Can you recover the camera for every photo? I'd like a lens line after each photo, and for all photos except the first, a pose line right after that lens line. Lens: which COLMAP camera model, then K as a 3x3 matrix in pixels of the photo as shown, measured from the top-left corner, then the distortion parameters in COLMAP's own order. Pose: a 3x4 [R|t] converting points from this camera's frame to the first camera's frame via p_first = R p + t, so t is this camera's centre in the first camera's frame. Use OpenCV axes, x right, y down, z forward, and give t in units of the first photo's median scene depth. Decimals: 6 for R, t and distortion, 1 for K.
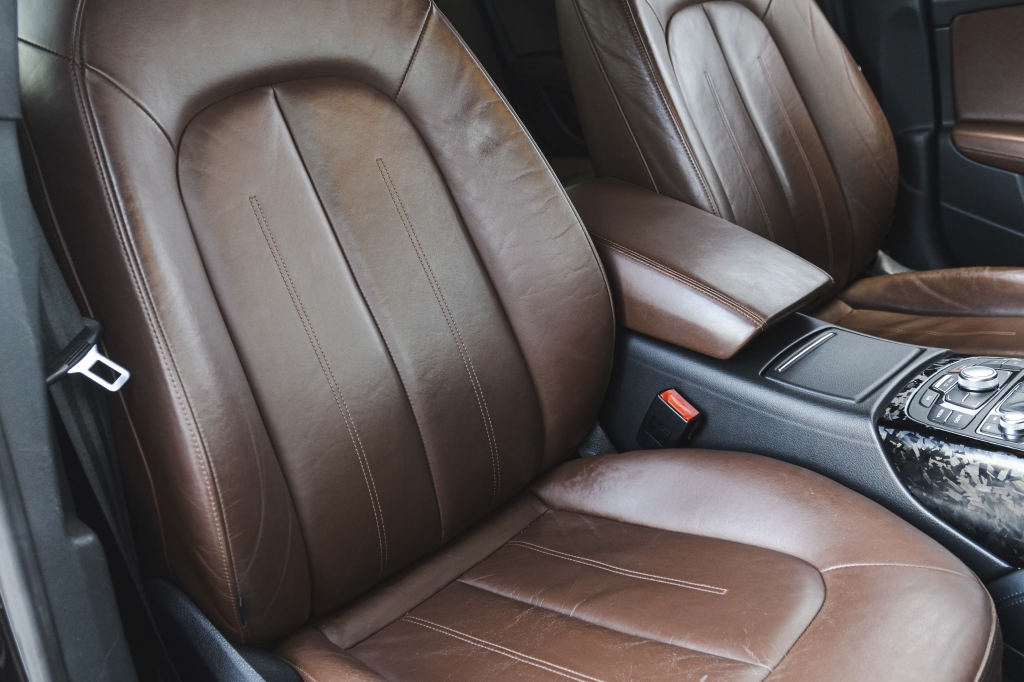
lens RADIAL K [[1032.7, 0, 509.6], [0, 1032.7, 323.2], [0, 0, 1]] dist [0.006192, 0.004262]
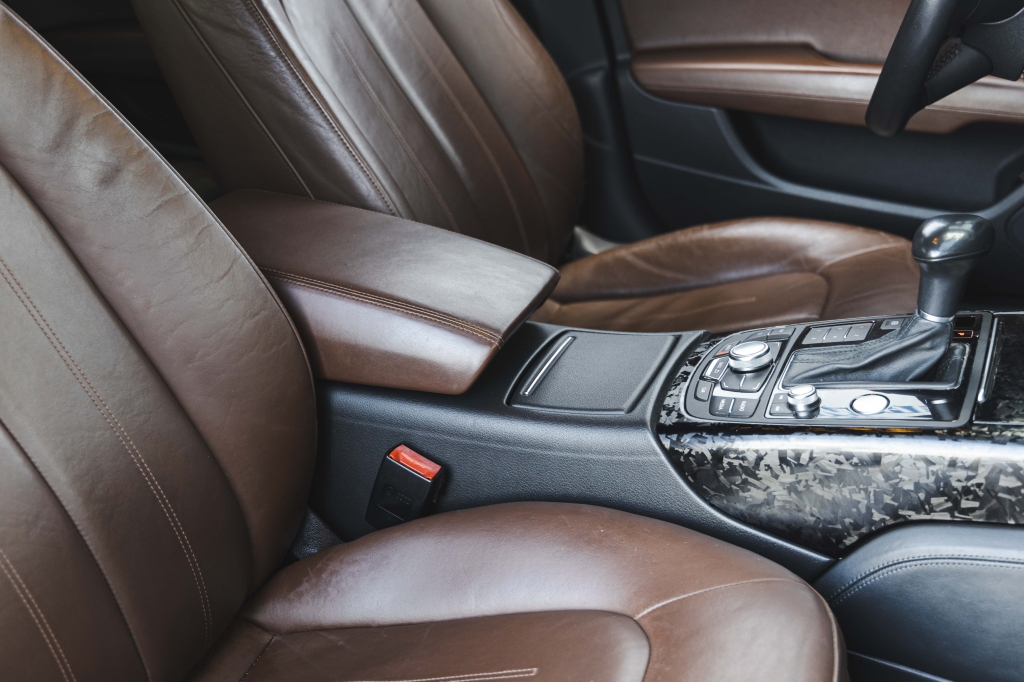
lens RADIAL K [[1496.5, 0, 512.0], [0, 1496.5, 341.0], [0, 0, 1]] dist [-0.001998, 0.018388]
pose [[0.929357, -0.184969, 0.319502, -0.112670], [0.192059, 0.981338, 0.009467, -0.007812], [-0.315291, 0.052565, 0.947538, -0.101210]]
